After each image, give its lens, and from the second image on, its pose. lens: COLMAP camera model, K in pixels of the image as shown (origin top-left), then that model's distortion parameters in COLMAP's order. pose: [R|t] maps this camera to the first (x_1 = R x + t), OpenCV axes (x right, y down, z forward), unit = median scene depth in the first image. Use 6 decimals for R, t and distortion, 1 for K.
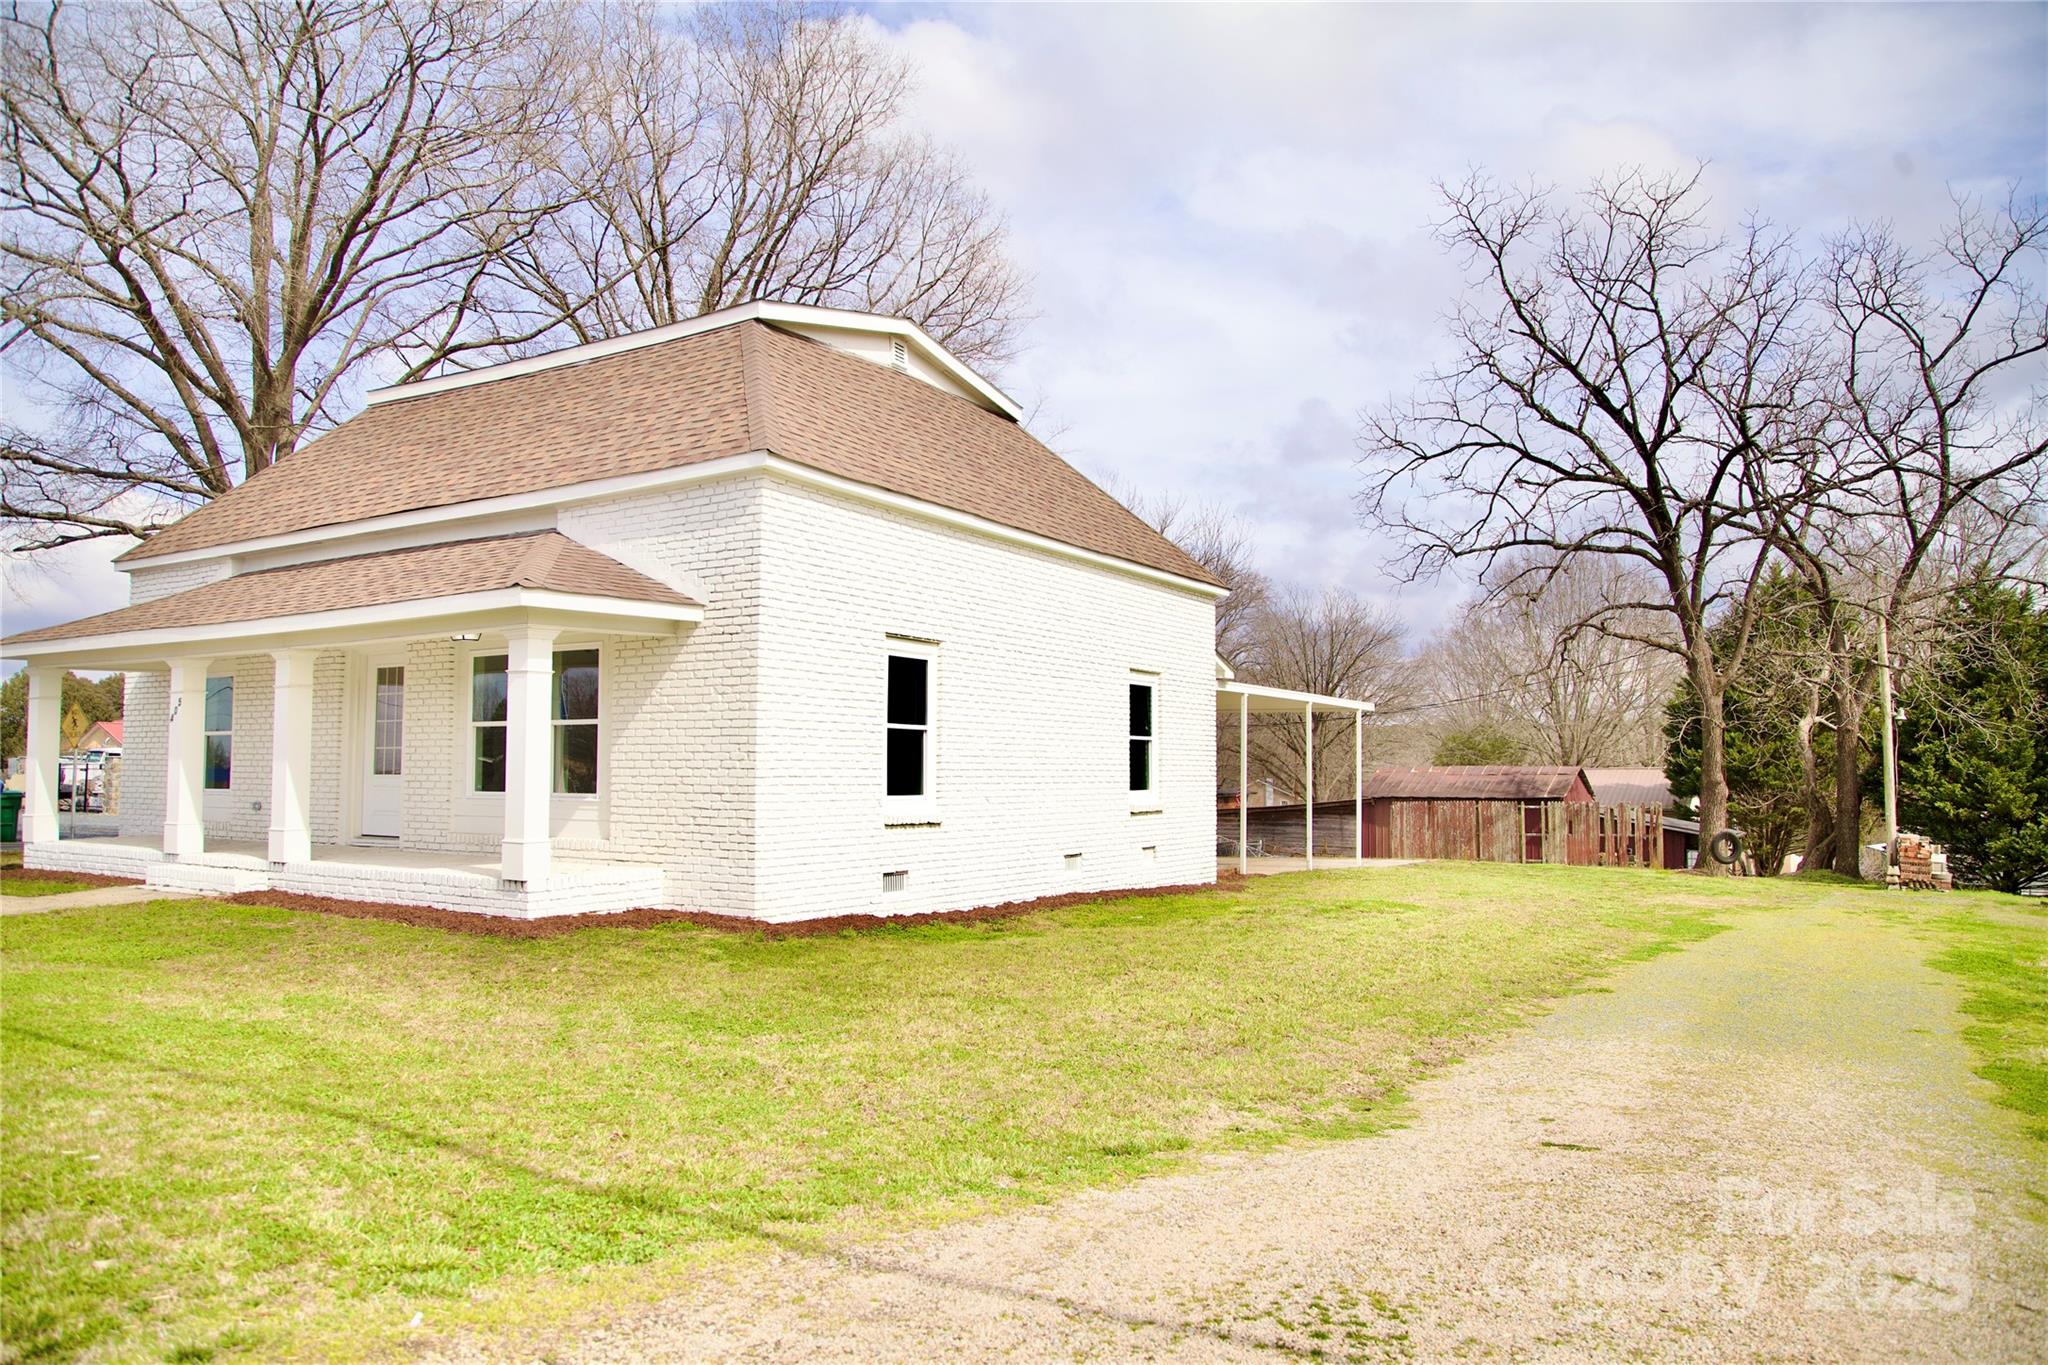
lens RADIAL K [[1398.7, 0, 1024.0], [0, 1398.7, 682.5], [0, 0, 1]] dist [-0.114552, 0.071175]
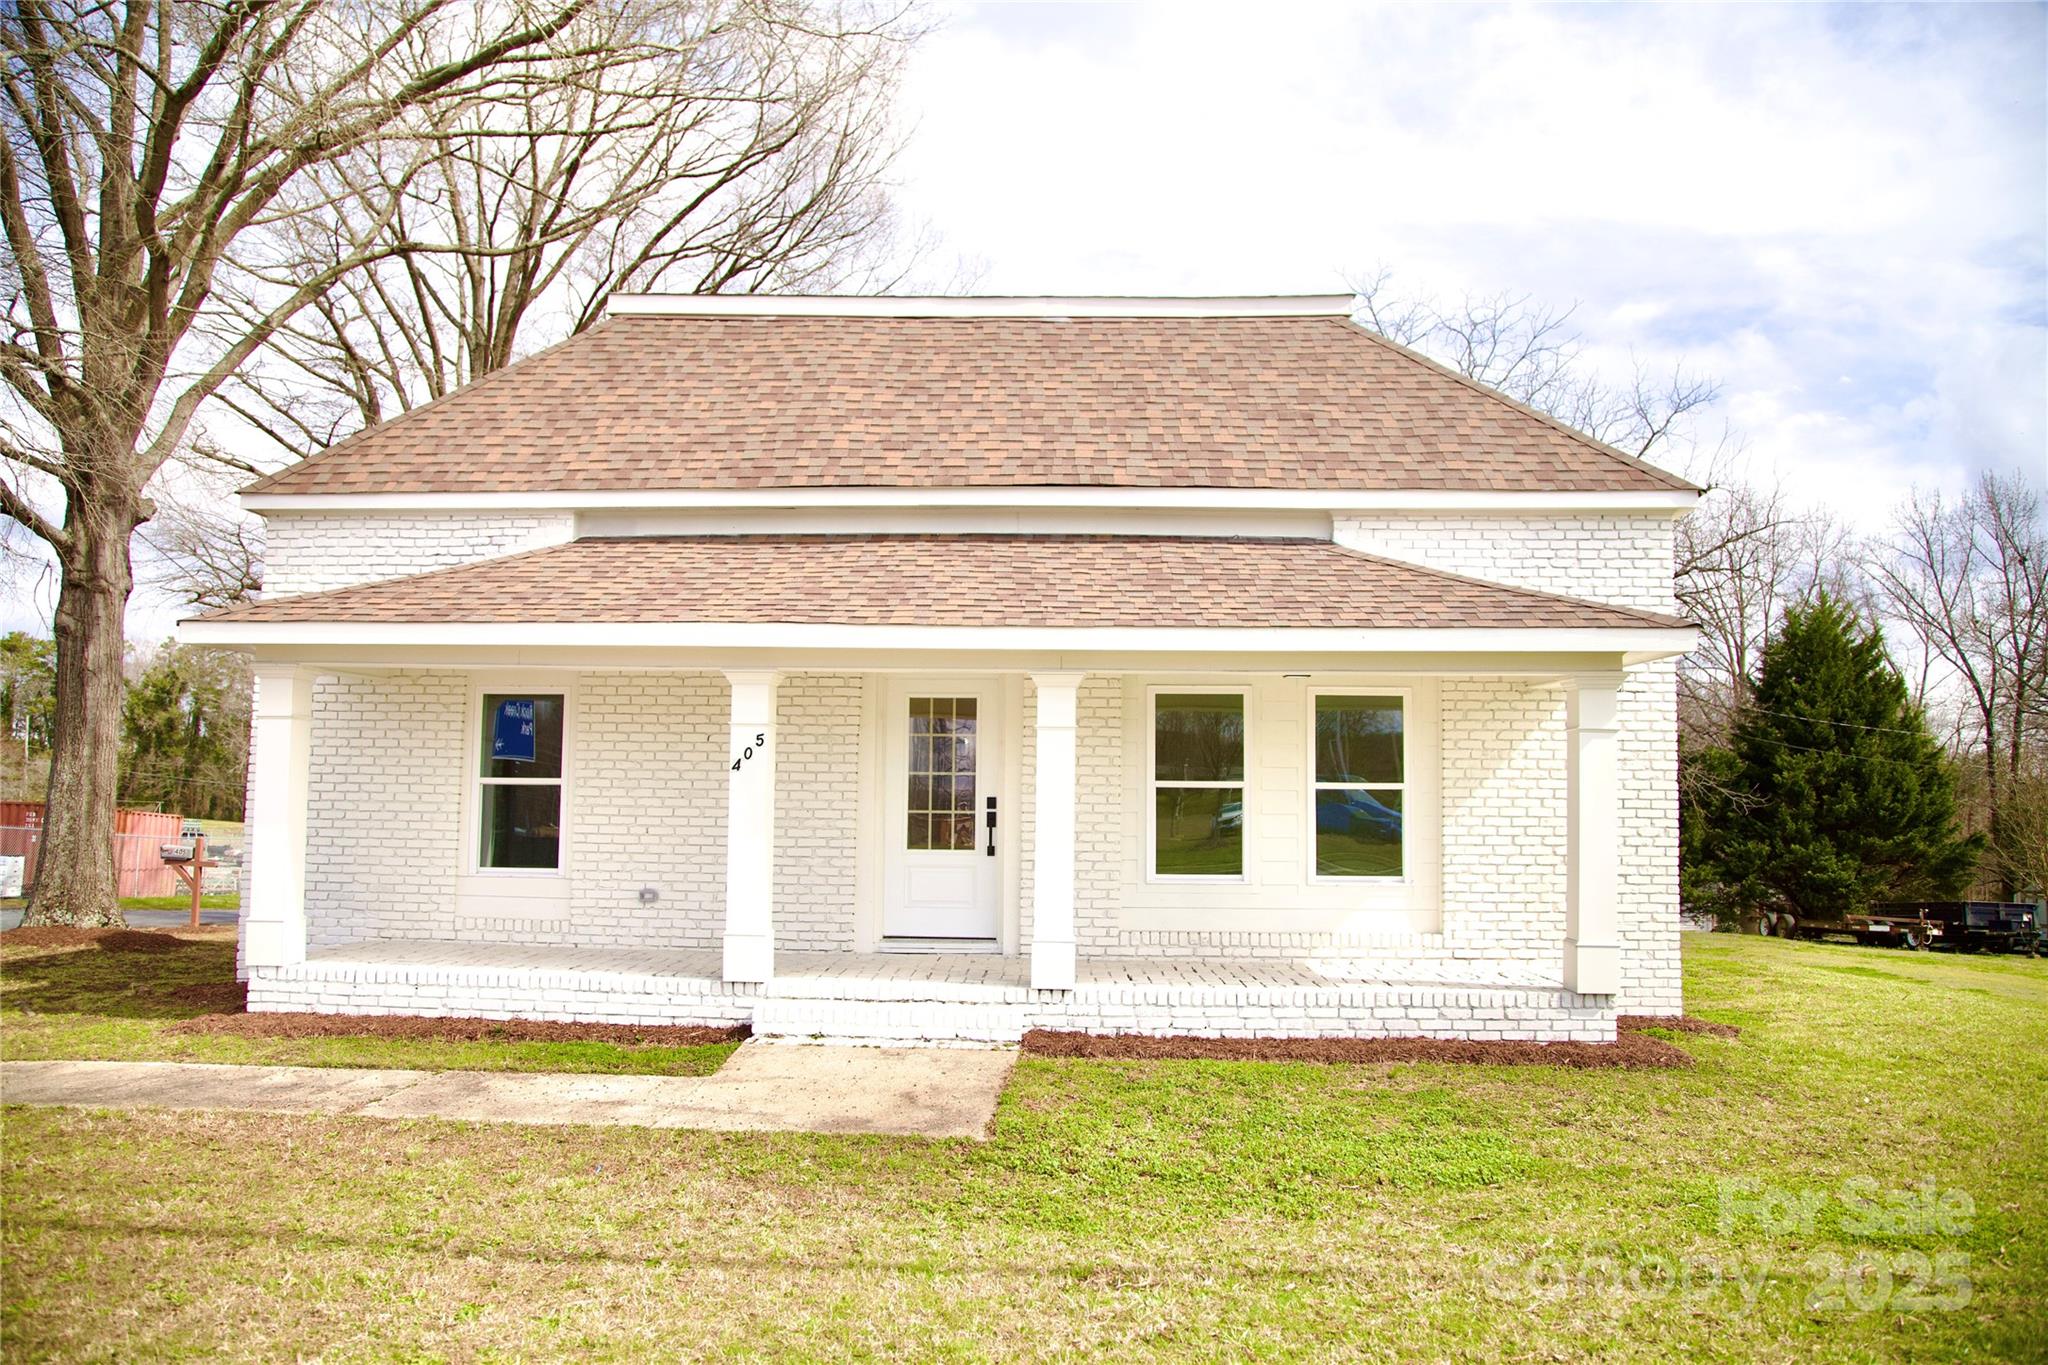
lens RADIAL K [[1398.7, 0, 1024.0], [0, 1398.7, 682.5], [0, 0, 1]] dist [-0.114552, 0.071175]
pose [[0.876981, 0.054865, 0.477382, -0.849255], [-0.041653, 0.998401, -0.038226, 0.007171], [-0.478716, 0.013639, 0.877864, 0.378133]]
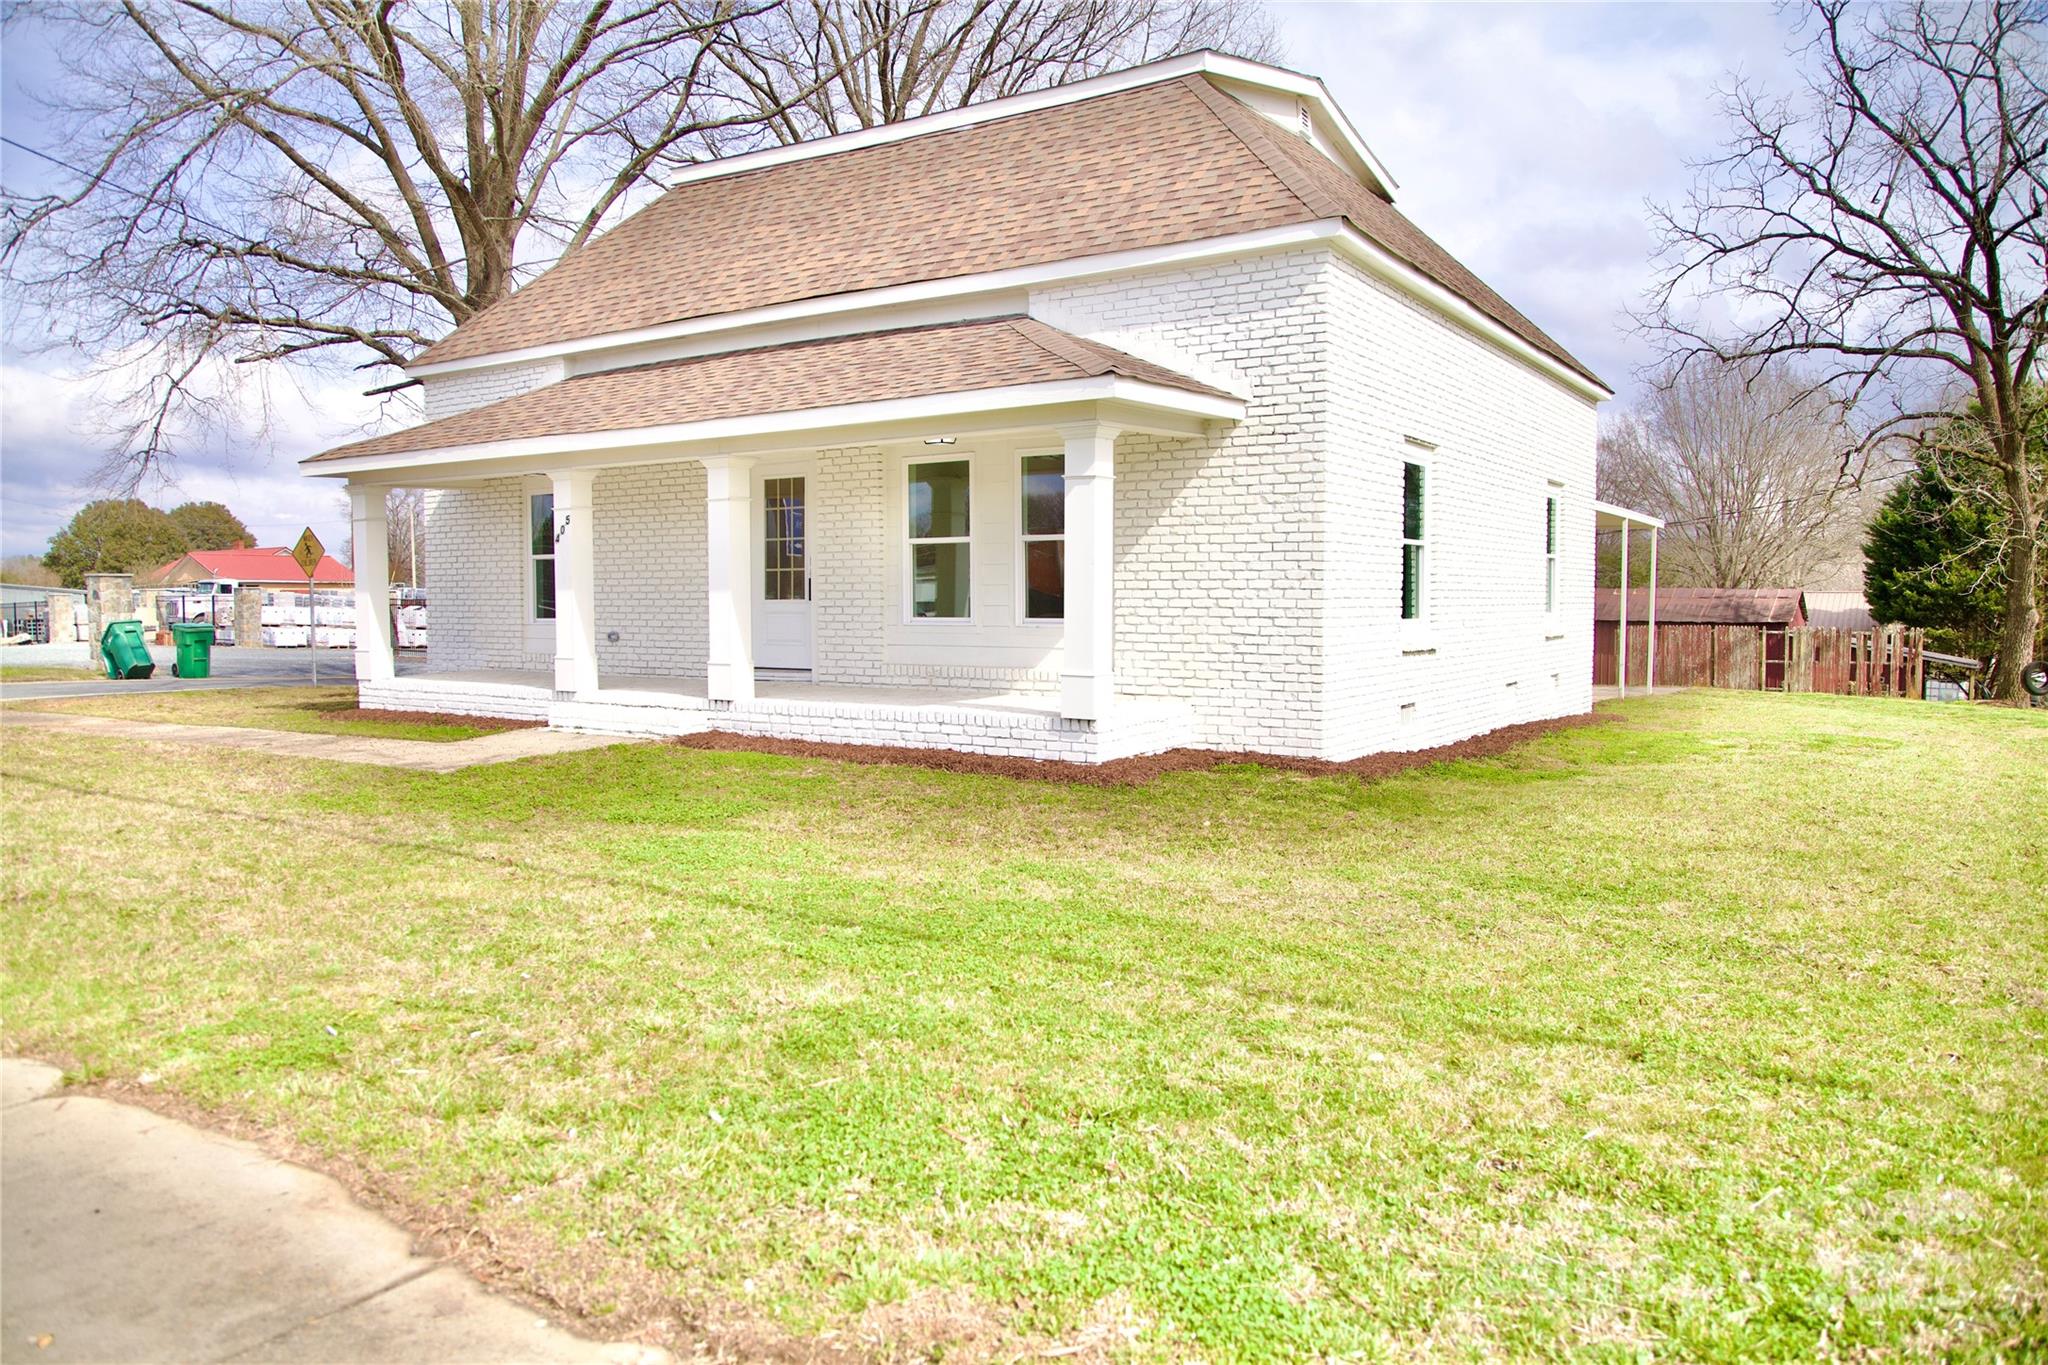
lens RADIAL K [[1434.3, 0, 1020.0], [0, 1434.3, 675.3], [0, 0, 1]] dist [-0.111522, 0.076386]
pose [[0.999362, -0.001780, -0.035675, -0.304955], [0.006024, 0.992849, 0.119222, 0.006625], [0.035207, -0.119360, 0.992227, 0.084412]]
